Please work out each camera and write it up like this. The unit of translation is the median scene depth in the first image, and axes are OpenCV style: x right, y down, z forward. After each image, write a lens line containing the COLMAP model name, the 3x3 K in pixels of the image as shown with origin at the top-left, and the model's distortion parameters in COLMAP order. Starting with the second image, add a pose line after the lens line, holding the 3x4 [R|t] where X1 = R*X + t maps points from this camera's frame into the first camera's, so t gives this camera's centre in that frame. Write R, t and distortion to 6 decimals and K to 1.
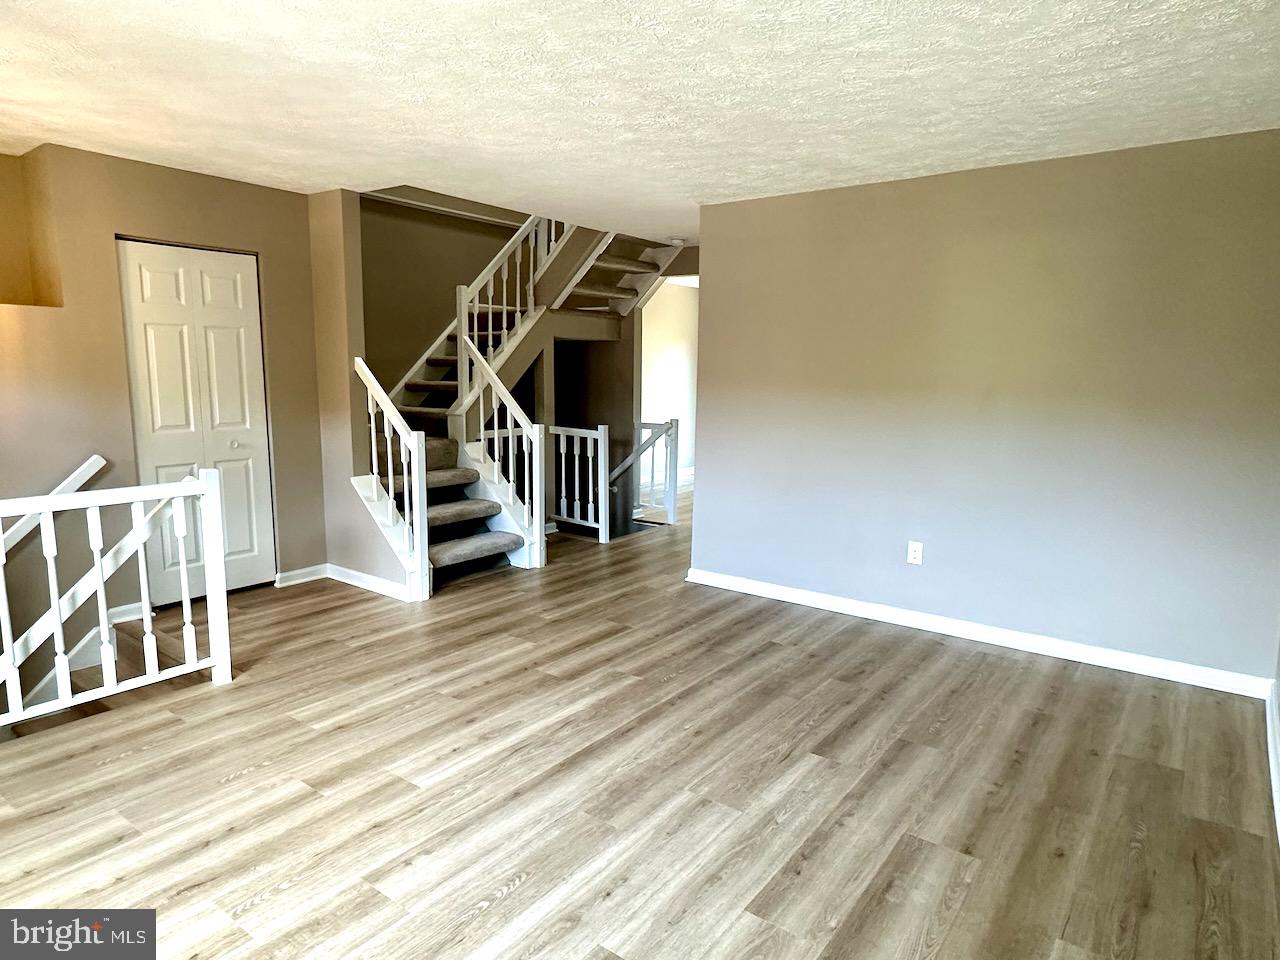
lens RADIAL K [[778.7, 0, 640.9], [0, 778.7, 483.6], [0, 0, 1]] dist [0.000753, 0.002062]
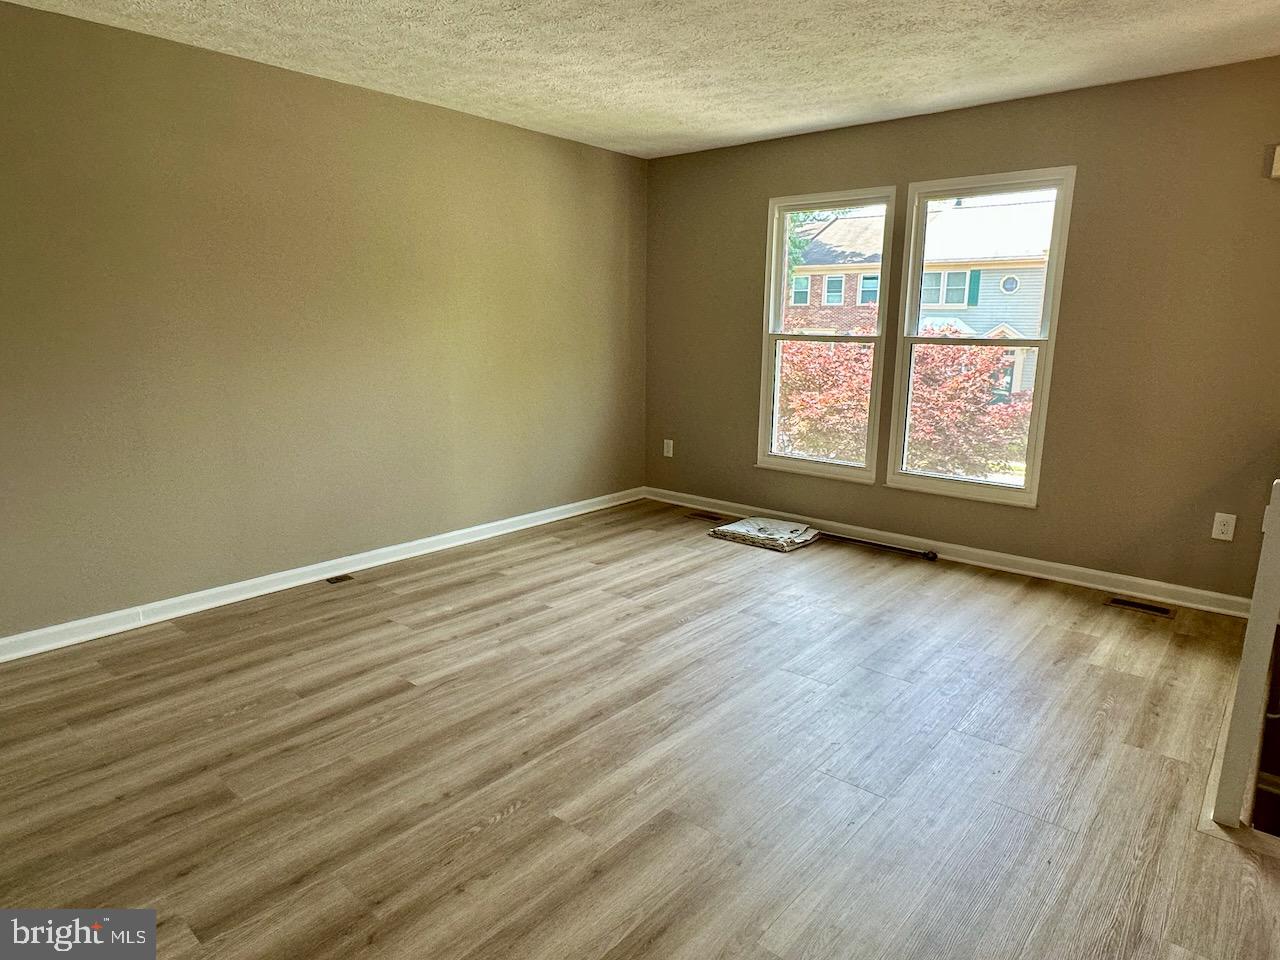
lens RADIAL K [[778.7, 0, 640.9], [0, 778.7, 483.6], [0, 0, 1]] dist [0.000753, 0.002062]
pose [[-0.997402, -0.036613, 0.062038, -0.116750], [-0.012511, 0.936165, 0.351338, -0.242671], [-0.070942, 0.349649, -0.934191, 1.763959]]
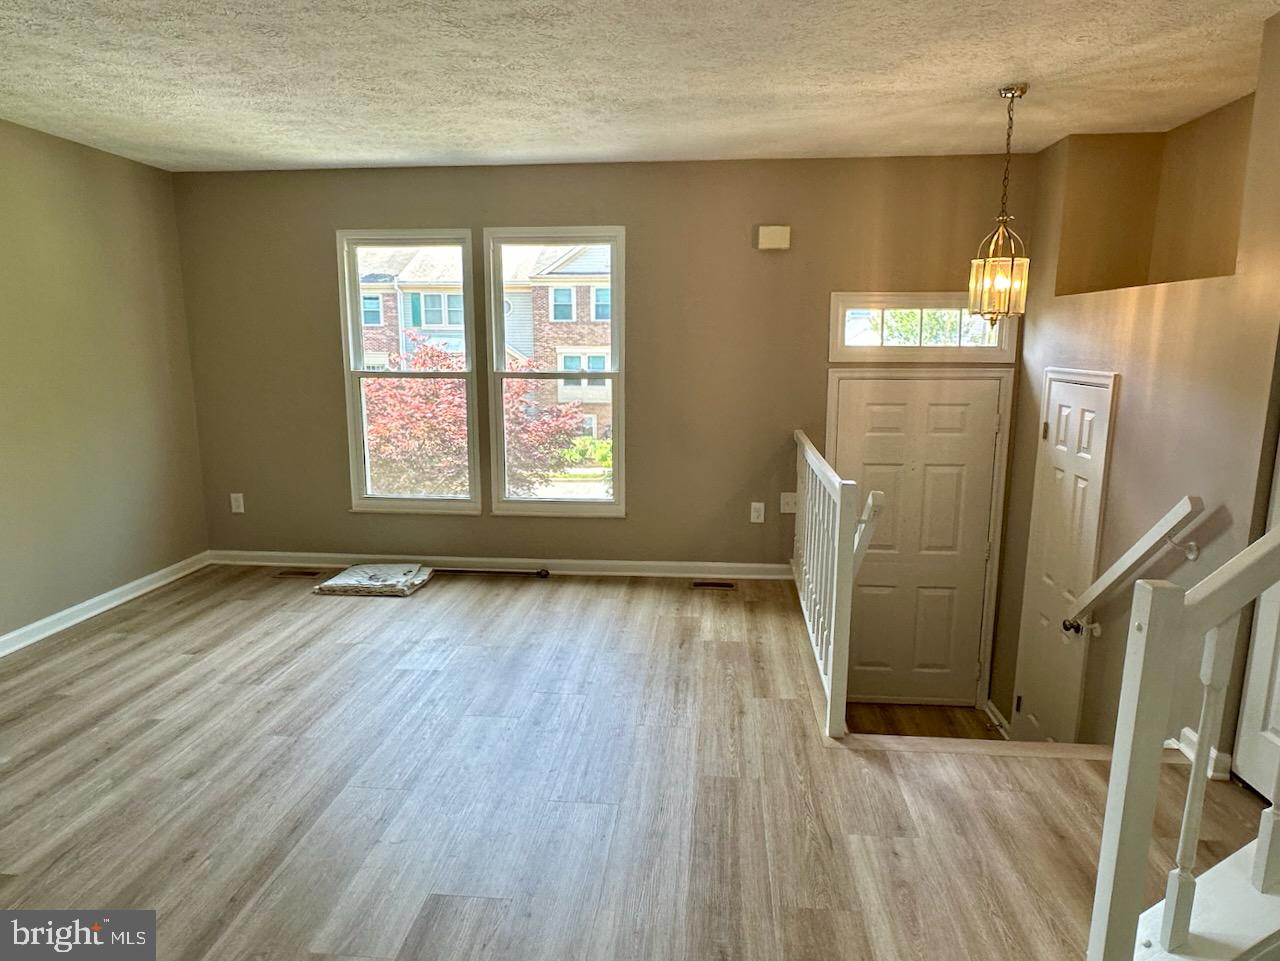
lens RADIAL K [[793.8, 0, 640.0], [0, 793.8, 480.5], [0, 0, 1]] dist [0.003522, 0.001079]
pose [[-0.855325, 0.077296, -0.512293, 0.068284], [-0.088648, 0.952391, 0.291706, -0.272115], [0.510451, 0.294917, -0.807752, 1.742552]]
